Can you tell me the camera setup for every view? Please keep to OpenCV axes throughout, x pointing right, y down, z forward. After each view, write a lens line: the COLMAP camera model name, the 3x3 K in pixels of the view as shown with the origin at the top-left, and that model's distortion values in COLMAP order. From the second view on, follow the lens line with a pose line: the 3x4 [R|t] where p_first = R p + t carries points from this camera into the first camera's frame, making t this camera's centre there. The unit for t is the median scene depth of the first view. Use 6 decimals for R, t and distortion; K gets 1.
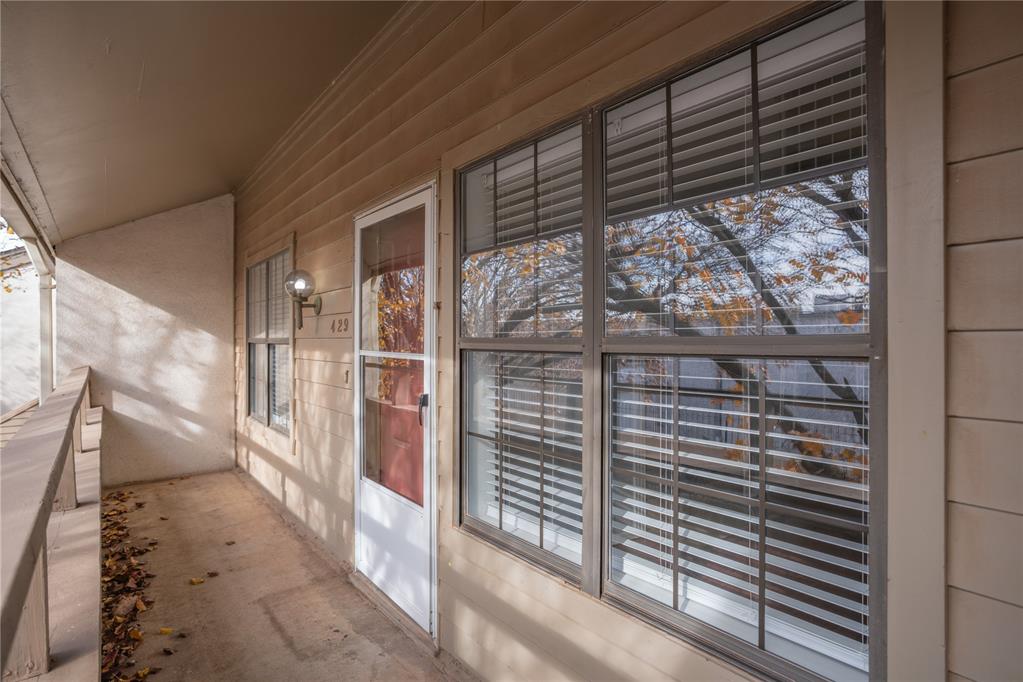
lens RADIAL K [[553.7, 0, 508.8], [0, 553.7, 338.3], [0, 0, 1]] dist [-0.002315, 0.000967]
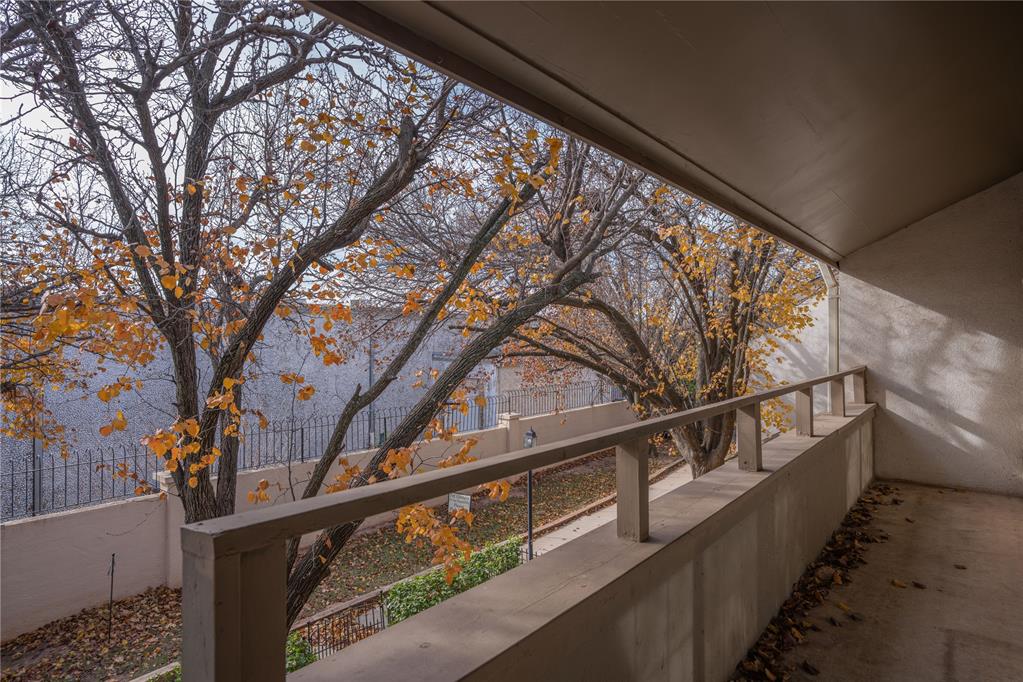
lens RADIAL K [[553.7, 0, 508.7], [0, 553.7, 337.8], [0, 0, 1]] dist [-0.002315, 0.000967]
pose [[0.225393, 0.005076, -0.974255, 0.163042], [-0.004075, 0.999983, 0.004268, -0.007719], [0.974259, 0.003009, 0.225410, 0.047782]]
